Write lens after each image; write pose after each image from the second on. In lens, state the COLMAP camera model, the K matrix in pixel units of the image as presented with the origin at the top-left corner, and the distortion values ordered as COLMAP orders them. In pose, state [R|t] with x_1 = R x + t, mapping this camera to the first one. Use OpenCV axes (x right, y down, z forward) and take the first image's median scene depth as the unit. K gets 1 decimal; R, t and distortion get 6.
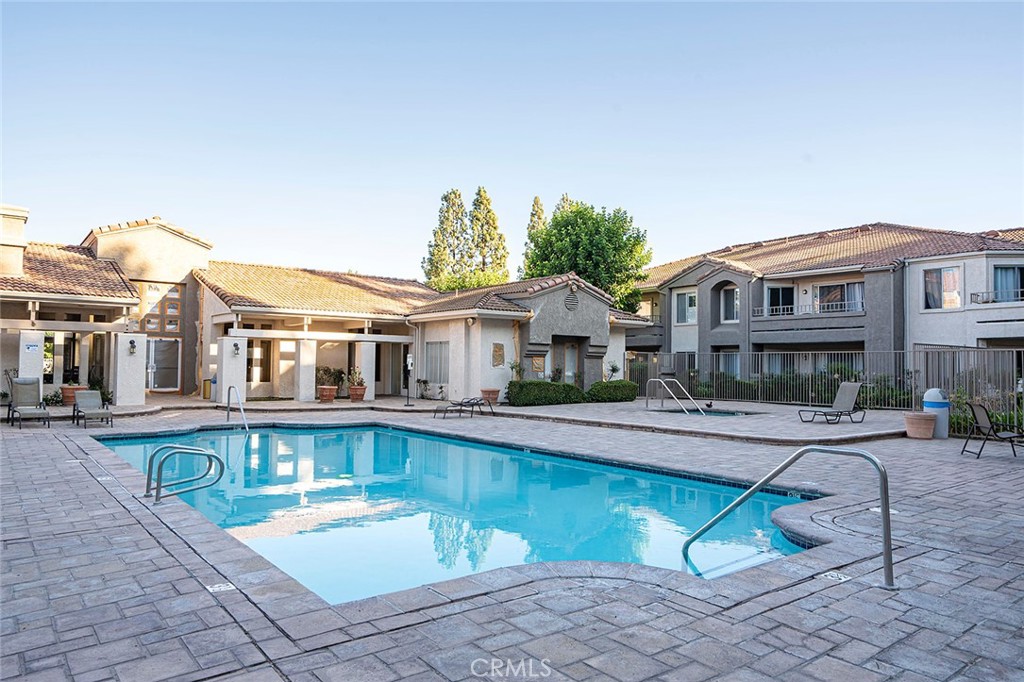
lens RADIAL K [[670.7, 0, 512.0], [0, 670.7, 341.0], [0, 0, 1]] dist [0.001036, 0.000954]
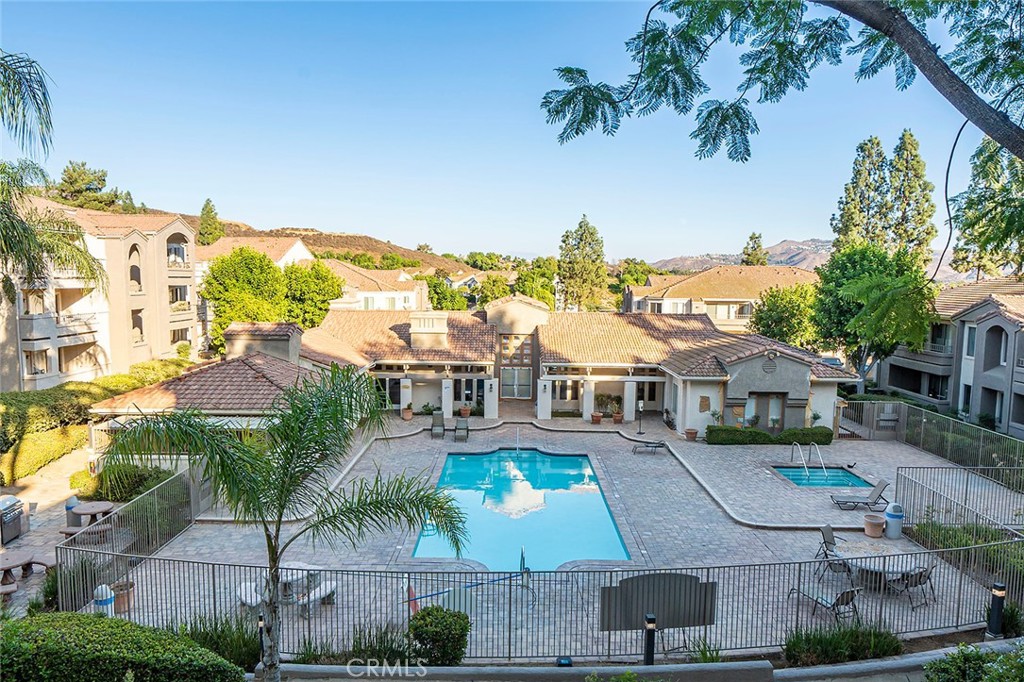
lens RADIAL K [[721.1, 0, 512.0], [0, 721.1, 341.0], [0, 0, 1]] dist [0.004479, 0.000856]
pose [[0.786597, 0.059568, -0.614587, 0.501709], [0.019482, 0.992446, 0.121126, -0.259770], [0.617160, -0.107251, 0.779494, -0.361136]]
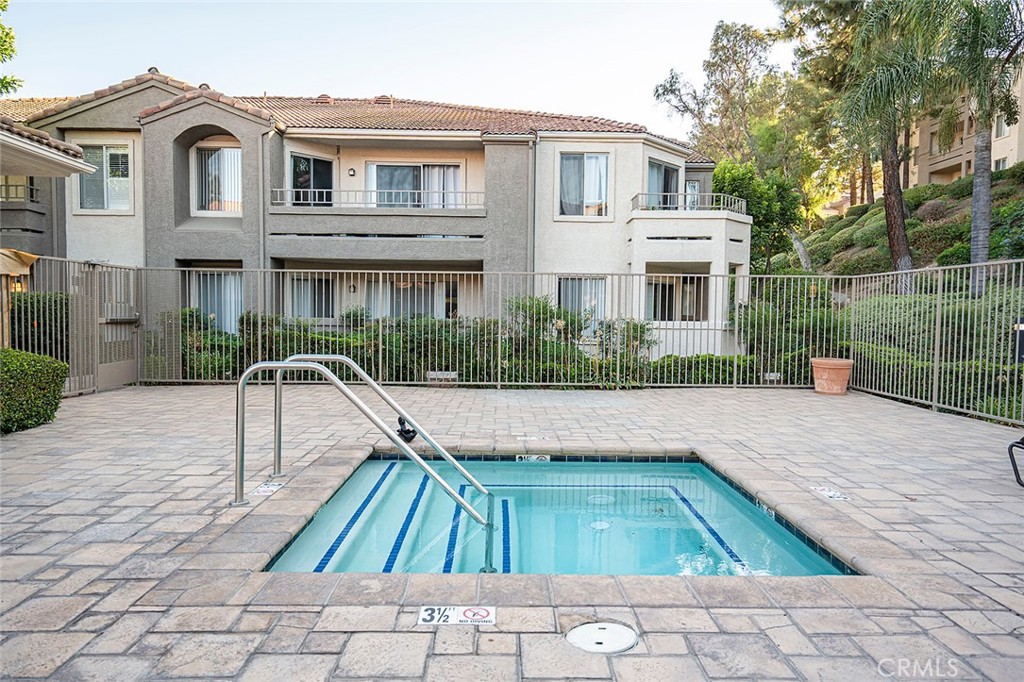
lens RADIAL K [[670.7, 0, 512.0], [0, 670.7, 341.0], [0, 0, 1]] dist [0.001036, 0.000954]
pose [[0.606124, -0.042623, 0.794227, 0.072128], [-0.033644, 0.996295, 0.079143, 0.023785], [-0.794658, -0.074692, 0.602444, 0.637247]]
